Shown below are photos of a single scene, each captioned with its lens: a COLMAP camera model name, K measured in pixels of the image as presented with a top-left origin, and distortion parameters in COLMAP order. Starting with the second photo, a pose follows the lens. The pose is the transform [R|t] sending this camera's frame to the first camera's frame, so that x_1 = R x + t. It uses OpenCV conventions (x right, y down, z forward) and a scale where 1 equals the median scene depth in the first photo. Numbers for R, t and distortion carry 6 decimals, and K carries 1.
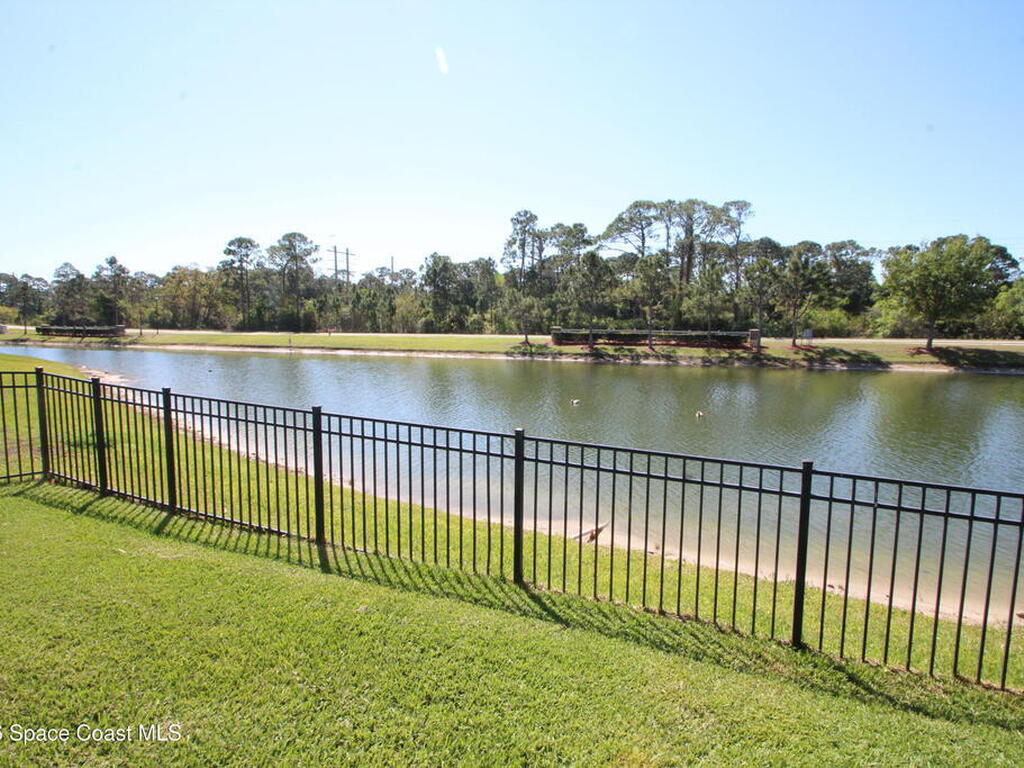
lens RADIAL K [[548.4, 0, 512.2], [0, 548.4, 383.9], [0, 0, 1]] dist [0.001053, -0.021277]
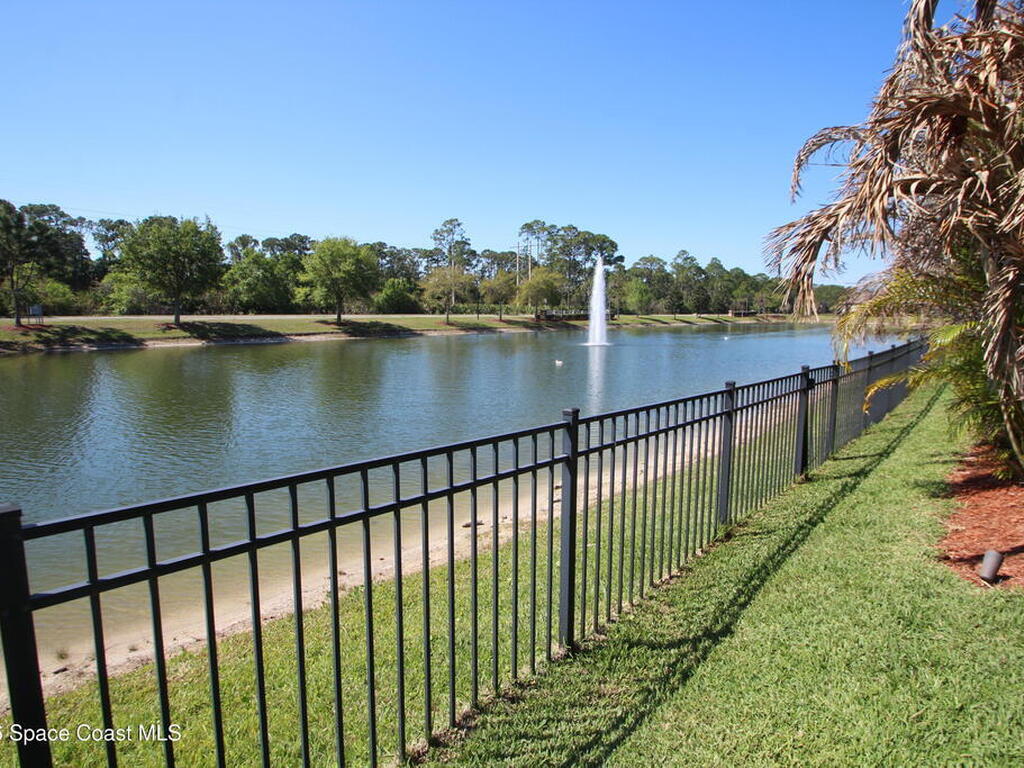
lens RADIAL K [[548.4, 0, 512.2], [0, 548.4, 383.9], [0, 0, 1]] dist [0.001053, -0.021277]
pose [[0.295264, -0.121952, 0.947601, -0.023129], [0.092690, 0.990798, 0.098630, 0.002759], [-0.950909, 0.058711, 0.303850, 0.099265]]
